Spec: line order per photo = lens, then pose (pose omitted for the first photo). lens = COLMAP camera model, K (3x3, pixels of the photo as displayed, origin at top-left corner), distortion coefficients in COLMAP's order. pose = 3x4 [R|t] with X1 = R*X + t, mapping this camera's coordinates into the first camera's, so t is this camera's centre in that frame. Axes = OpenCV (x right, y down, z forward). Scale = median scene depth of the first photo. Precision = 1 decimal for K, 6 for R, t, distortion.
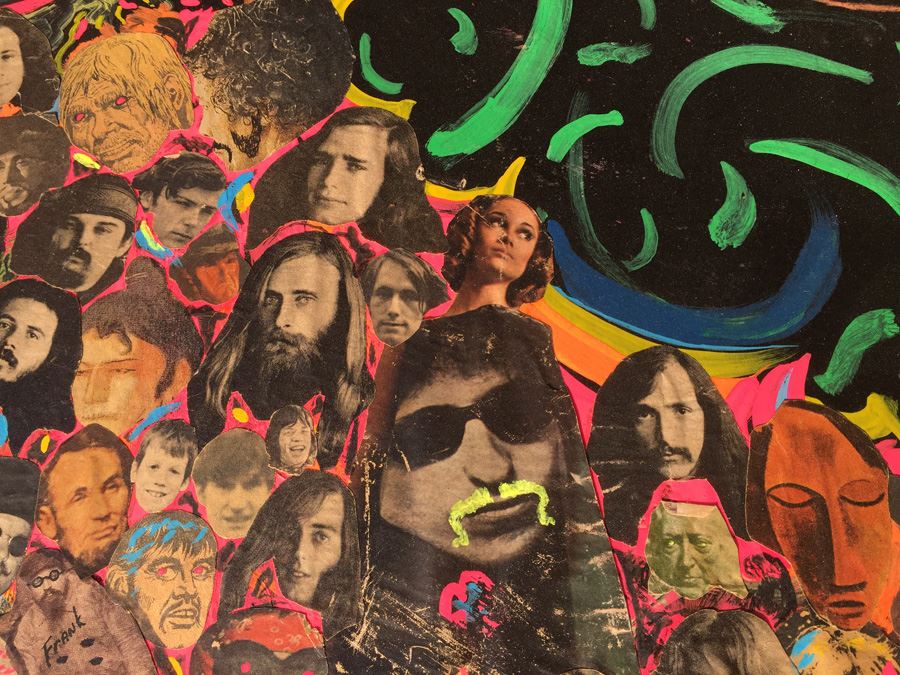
lens RADIAL K [[755.3, 0, 447.9], [0, 755.3, 350.7], [0, 0, 1]] dist [0.080875, -0.127401]
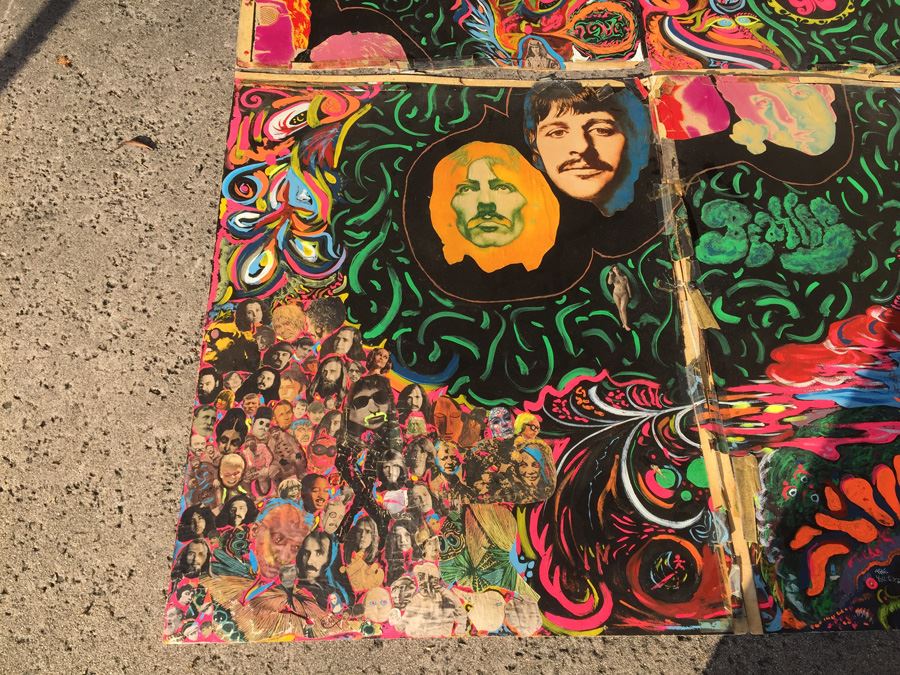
lens RADIAL K [[755.3, 0, 447.2], [0, 755.3, 336.2], [0, 0, 1]] dist [0.080875, -0.127401]
pose [[0.999182, 0.017032, 0.036683, 0.297777], [-0.010963, 0.987106, -0.159692, 0.413326], [-0.038930, 0.159159, 0.986485, -3.305873]]
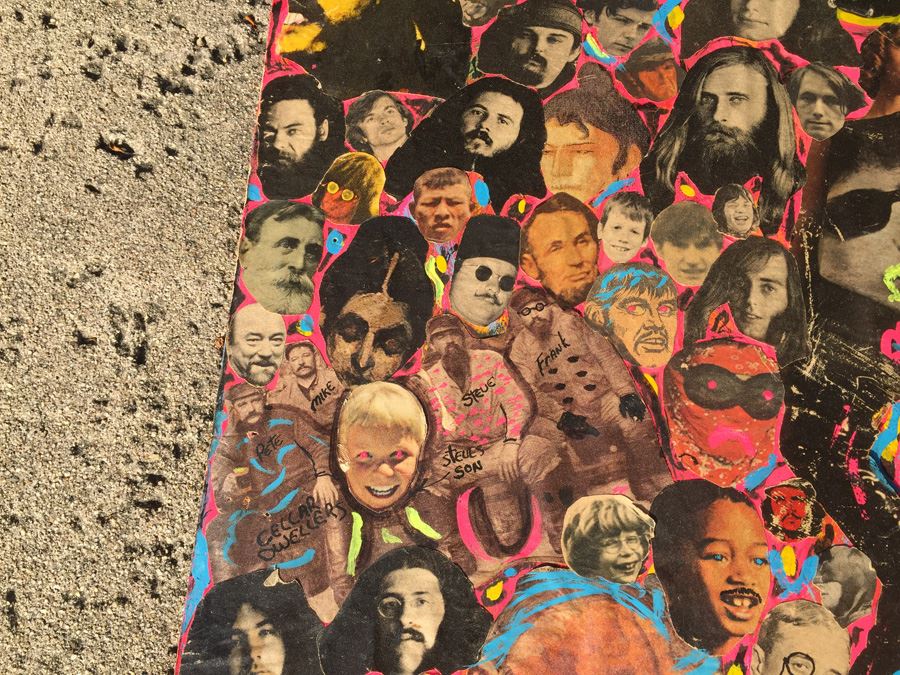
lens RADIAL K [[755.3, 0, 447.7], [0, 755.3, 336.6], [0, 0, 1]] dist [0.080875, -0.127401]
pose [[0.996462, 0.063576, -0.054977, -0.550312], [-0.063571, 0.997976, 0.001839, 0.323630], [0.054983, 0.001662, 0.998486, -0.193600]]
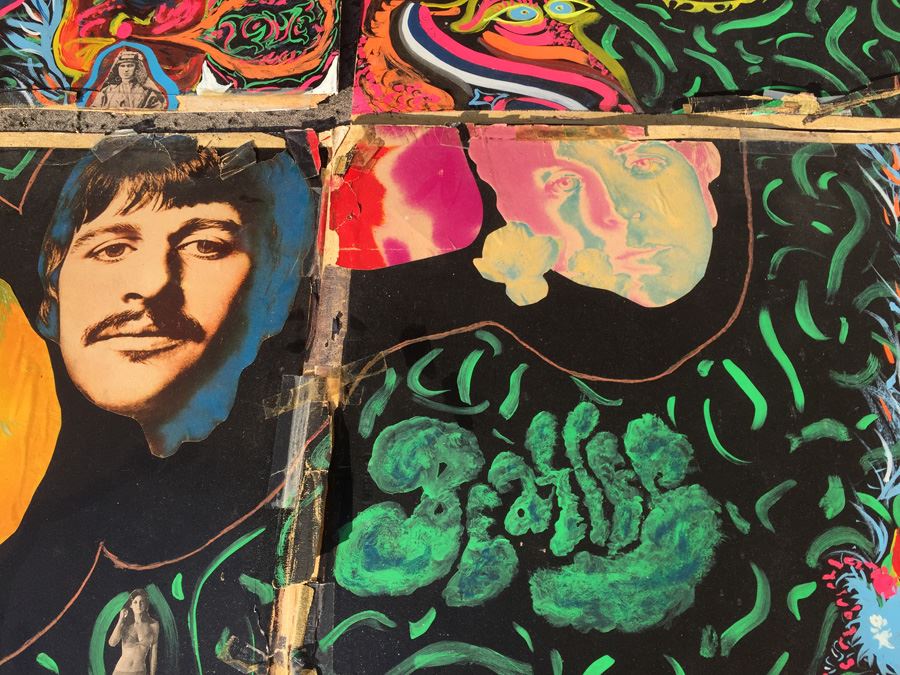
lens RADIAL K [[755.3, 0, 451.2], [0, 755.3, 344.0], [0, 0, 1]] dist [0.080875, -0.127401]
pose [[0.999549, 0.025237, -0.016270, 2.340077], [-0.027292, 0.989517, -0.141816, -1.168085], [0.012521, 0.142196, 0.989759, -0.822512]]
